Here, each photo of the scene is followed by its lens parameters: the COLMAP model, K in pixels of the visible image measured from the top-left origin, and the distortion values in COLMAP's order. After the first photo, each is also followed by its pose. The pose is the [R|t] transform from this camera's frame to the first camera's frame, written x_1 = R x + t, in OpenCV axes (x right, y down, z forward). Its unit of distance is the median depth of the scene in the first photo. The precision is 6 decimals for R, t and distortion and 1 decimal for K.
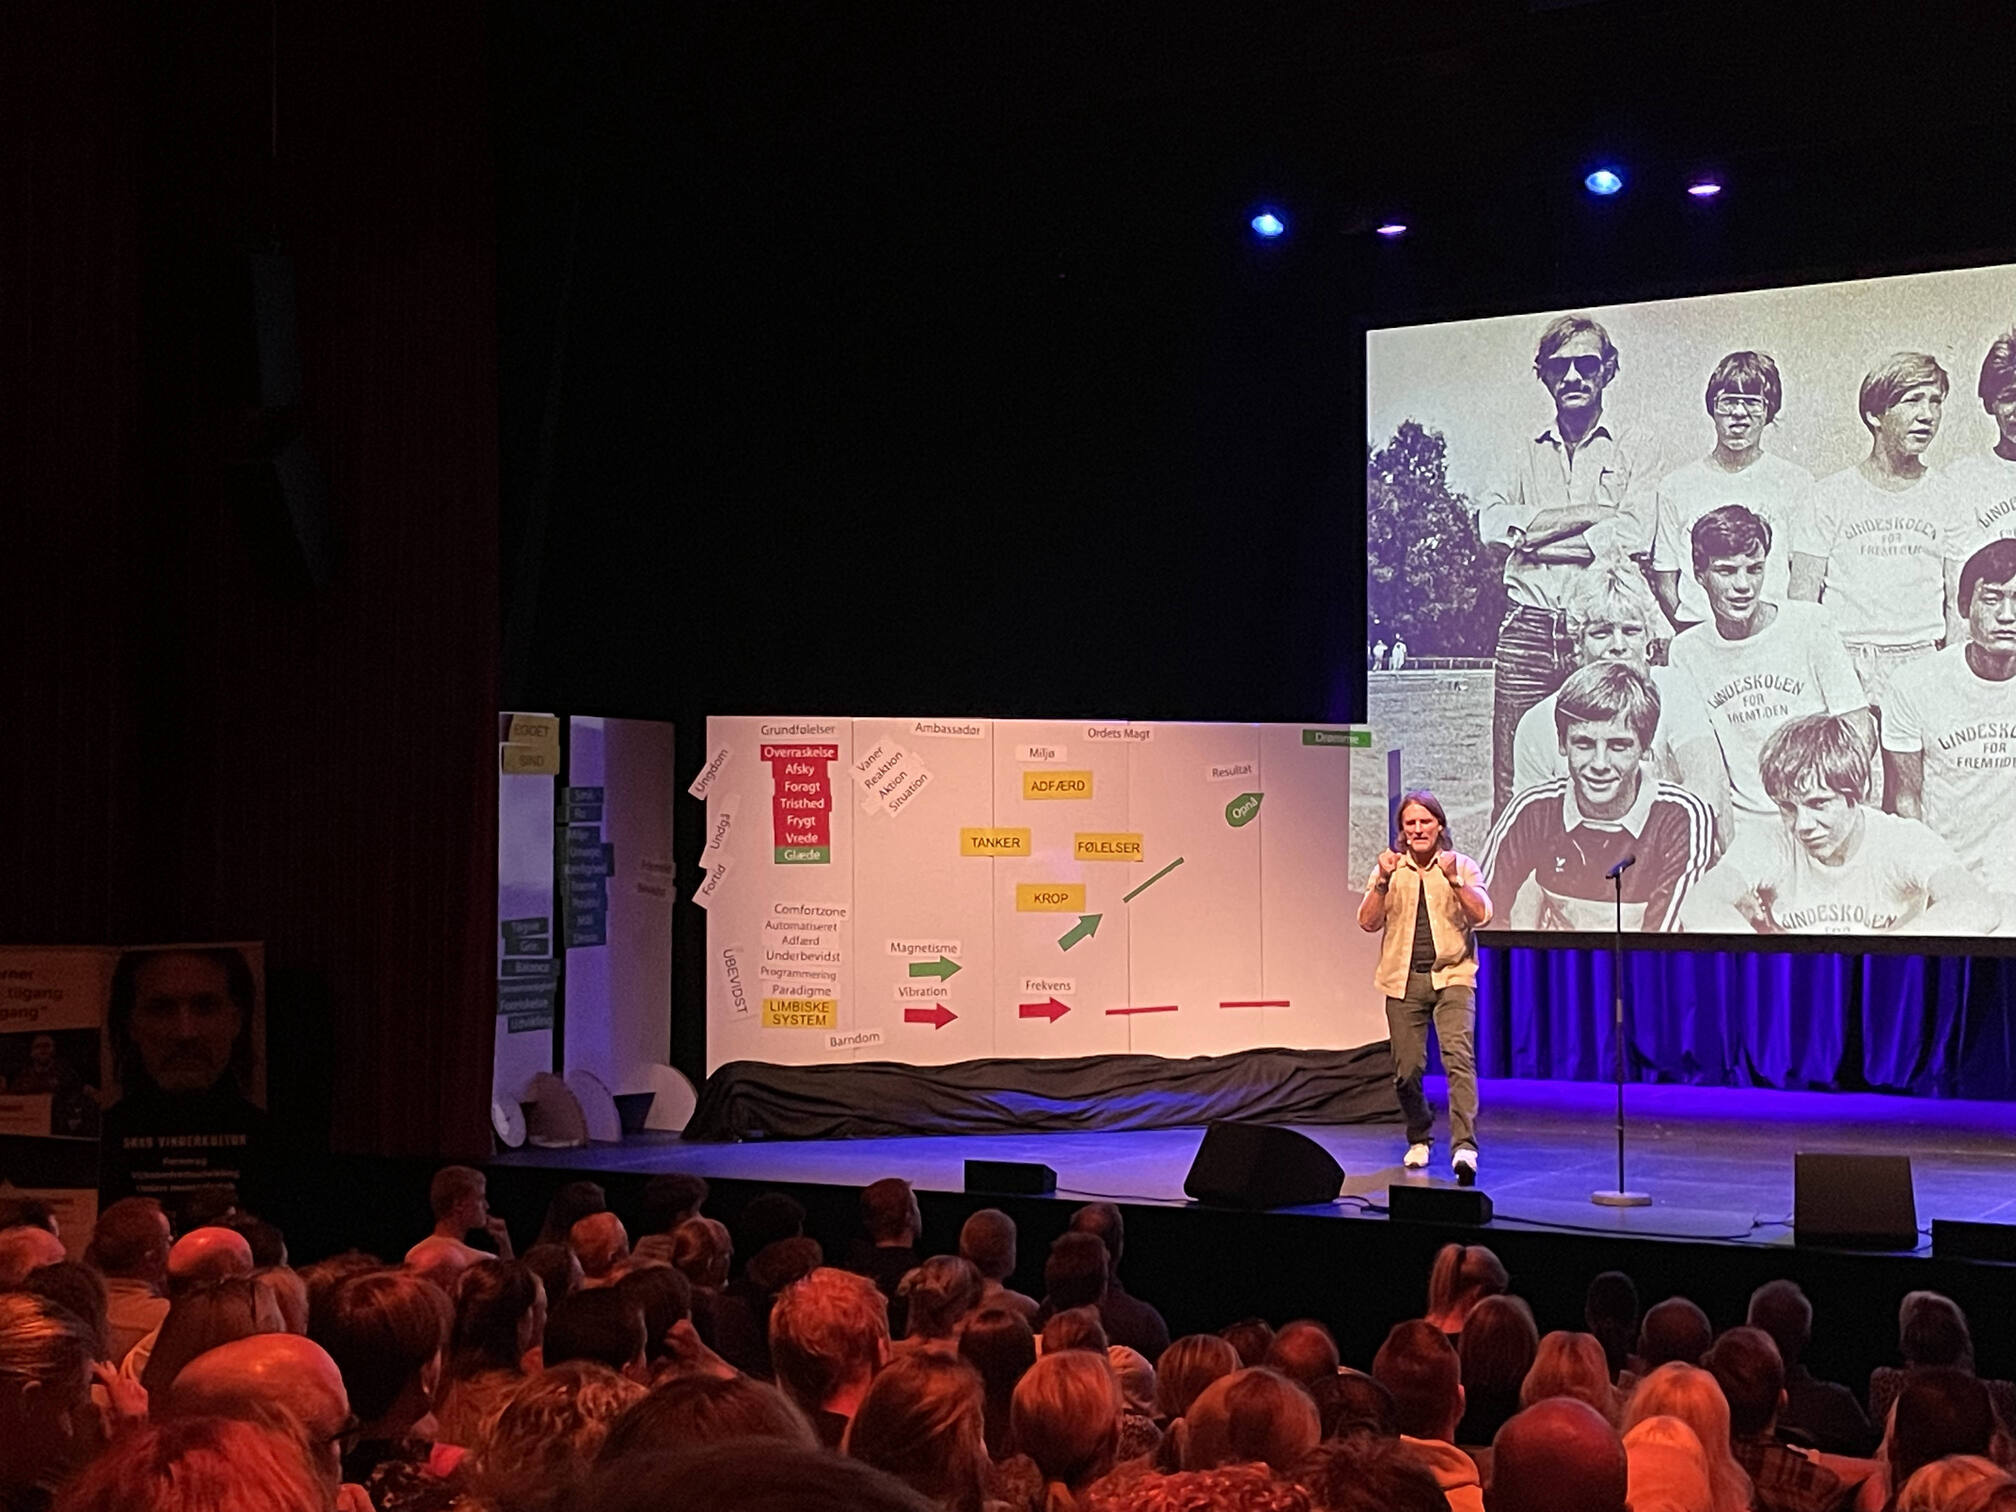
lens RADIAL K [[2894.8, 0, 1006.6], [0, 2894.8, 756.9], [0, 0, 1]] dist [0.106279, 0.000000]
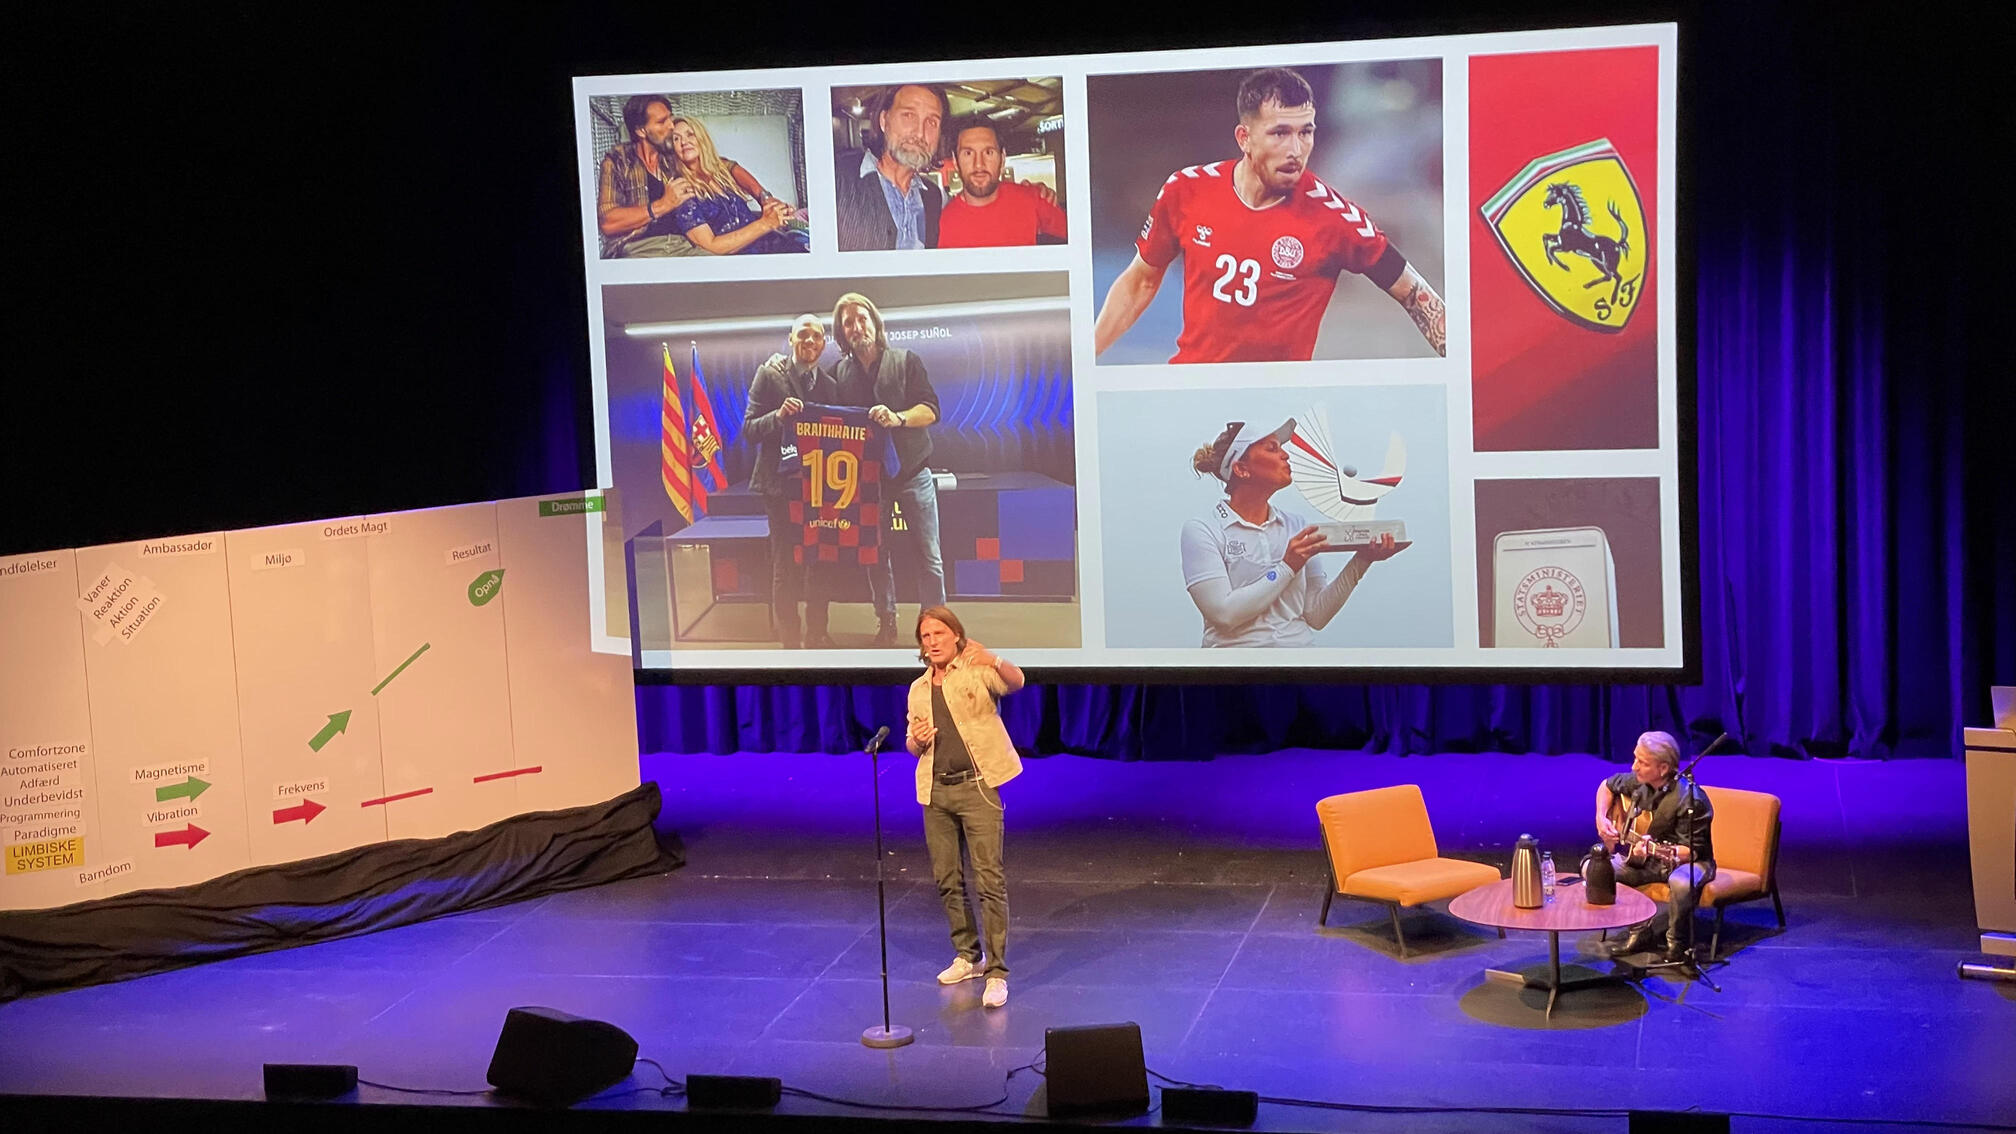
lens RADIAL K [[3018.0, 0, 1035.6], [0, 3018.0, 529.4], [0, 0, 1]] dist [0.080998, 0.000000]
pose [[0.953766, -0.078207, 0.290198, -0.041941], [0.030535, 0.985770, 0.165306, -0.179277], [-0.298996, -0.148802, 0.942581, -0.053134]]
